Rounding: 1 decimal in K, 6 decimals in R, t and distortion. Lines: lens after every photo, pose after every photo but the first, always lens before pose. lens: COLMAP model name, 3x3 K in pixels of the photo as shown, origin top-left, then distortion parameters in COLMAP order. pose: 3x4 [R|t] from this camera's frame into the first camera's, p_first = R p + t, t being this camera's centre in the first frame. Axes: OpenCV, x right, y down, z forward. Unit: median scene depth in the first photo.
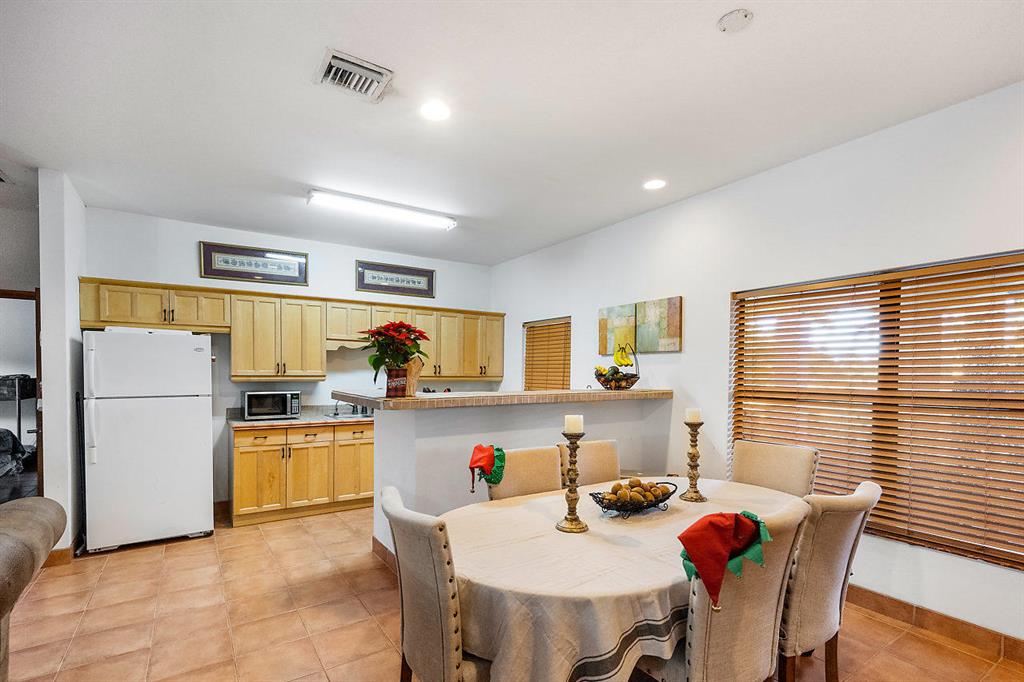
lens RADIAL K [[476.7, 0, 539.2], [0, 476.7, 386.0], [0, 0, 1]] dist [0.000196, 0.000093]
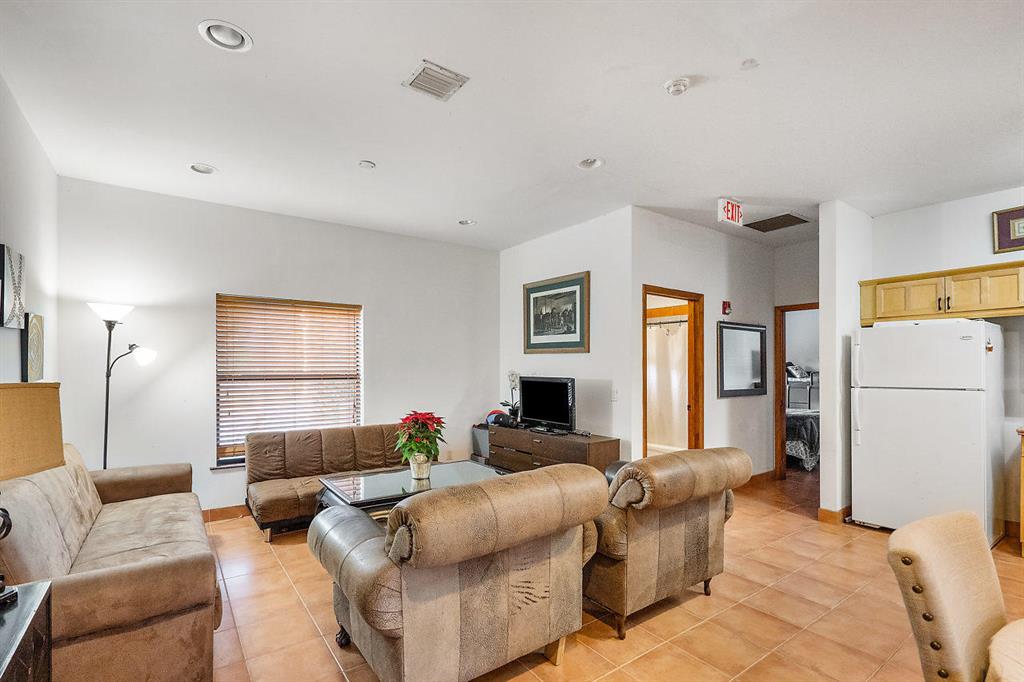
lens RADIAL K [[487.7, 0, 482.4], [0, 487.7, 367.1], [0, 0, 1]] dist [-0.000774, 0.000200]
pose [[-0.033480, -0.000703, -0.999439, 0.203125], [-0.024679, 0.999695, 0.000123, -0.000381], [0.999135, 0.024669, -0.033487, 0.115048]]
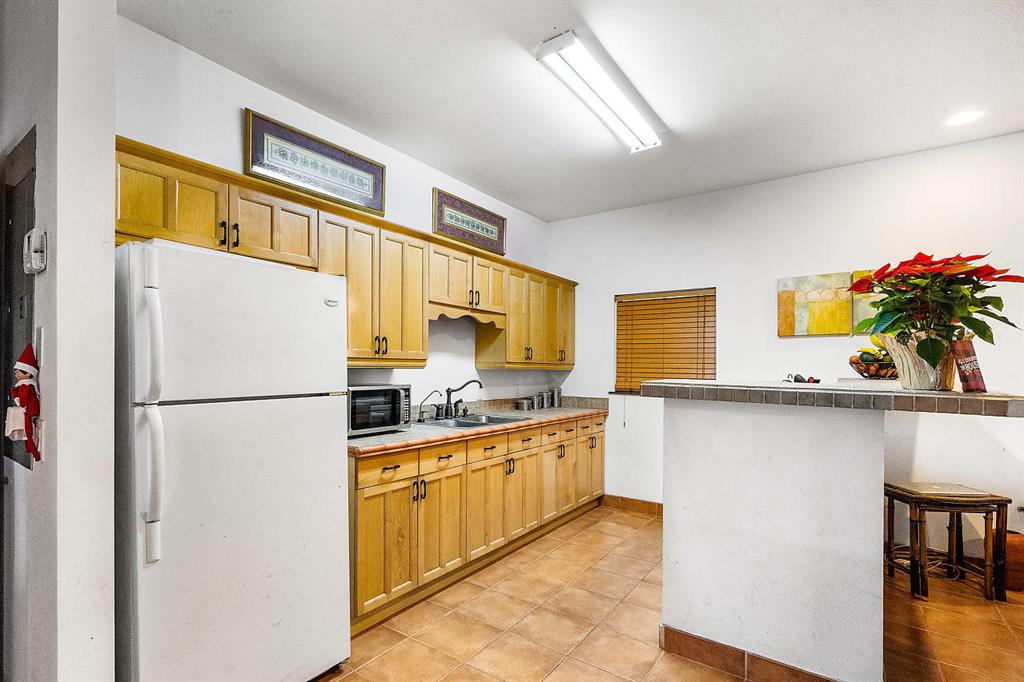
lens RADIAL K [[487.7, 0, 482.4], [0, 487.7, 367.1], [0, 0, 1]] dist [-0.000774, 0.000200]
pose [[0.952443, 0.003612, 0.304695, -0.635501], [0.004017, 0.999694, -0.024407, 0.004585], [-0.304690, 0.024470, 0.952137, 0.406251]]
